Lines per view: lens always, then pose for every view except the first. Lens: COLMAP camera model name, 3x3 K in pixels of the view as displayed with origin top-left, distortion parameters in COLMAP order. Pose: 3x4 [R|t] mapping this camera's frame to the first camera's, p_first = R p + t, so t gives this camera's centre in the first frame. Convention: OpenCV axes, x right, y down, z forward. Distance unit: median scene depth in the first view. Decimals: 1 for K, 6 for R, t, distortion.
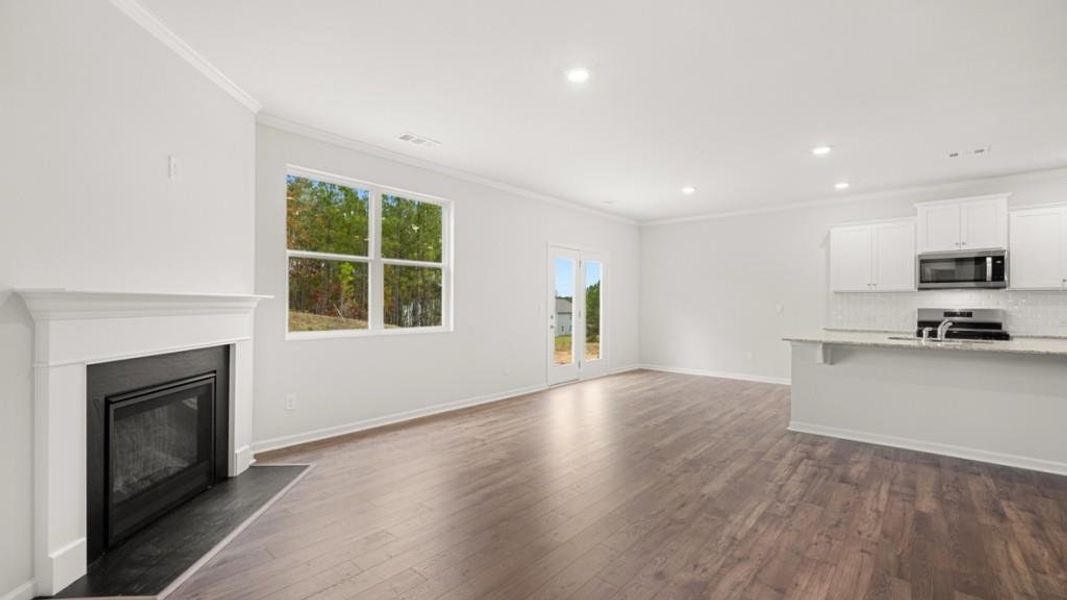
lens RADIAL K [[436.6, 0, 533.3], [0, 436.6, 287.4], [0, 0, 1]] dist [0.000487, 0.000057]
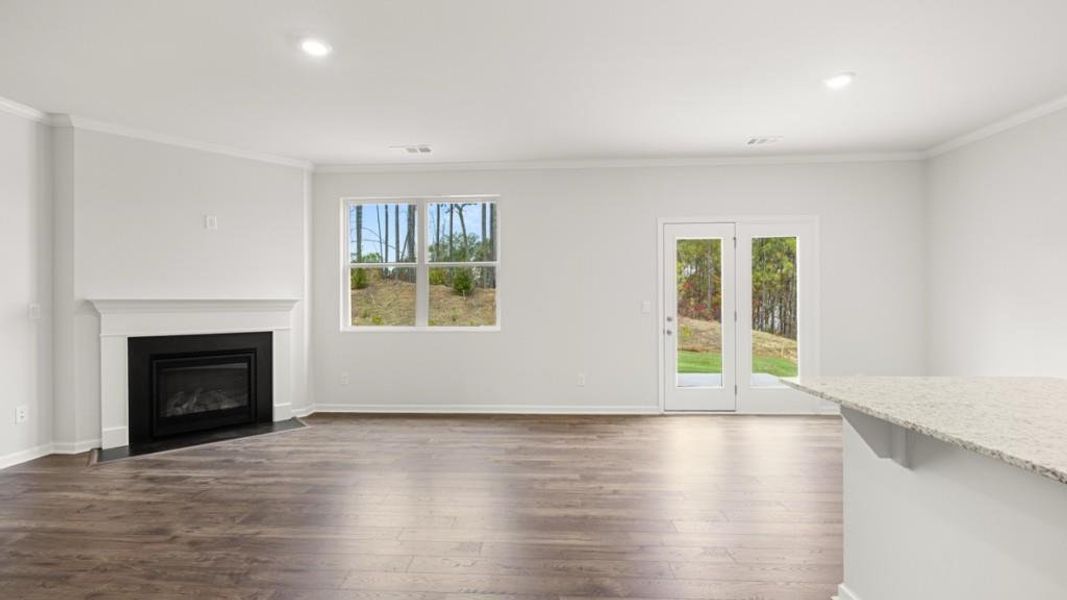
lens RADIAL K [[453.6, 0, 536.6], [0, 453.6, 299.6], [0, 0, 1]] dist [0.001808, 0.000161]
pose [[0.628683, -0.015129, -0.777515, 1.273752], [0.038156, 0.999207, 0.011410, 0.044263], [0.776725, -0.036840, 0.628761, 0.877824]]
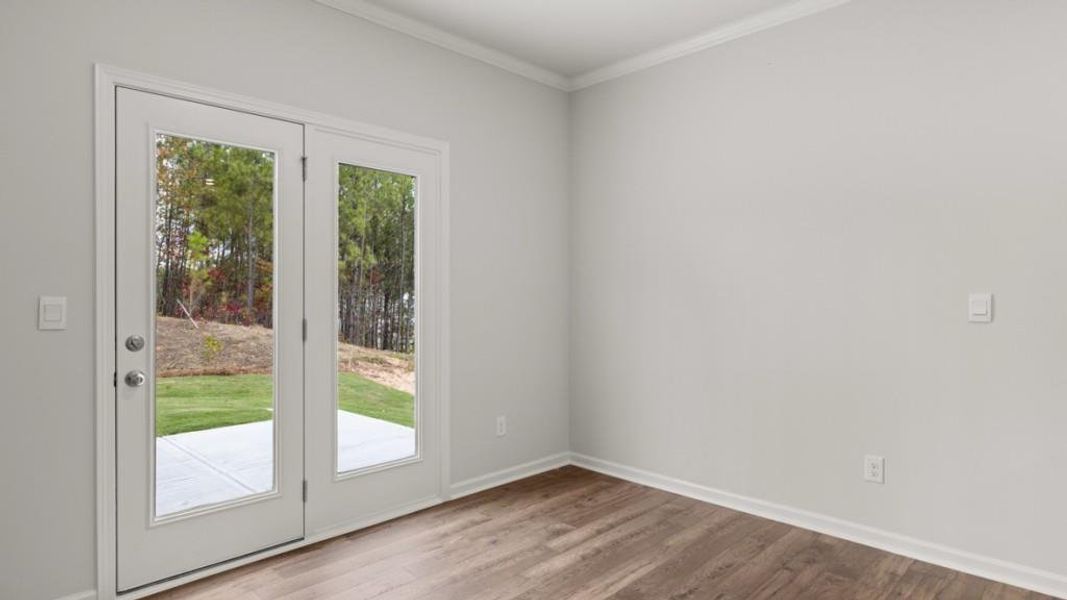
lens RADIAL K [[598.9, 0, 531.7], [0, 598.9, 285.6], [0, 0, 1]] dist [0.001802, 0.000288]
pose [[0.995938, -0.013584, -0.089008, 0.843072], [0.015392, 0.999688, 0.019654, 0.068344], [0.088713, -0.020944, 0.995837, 1.640785]]
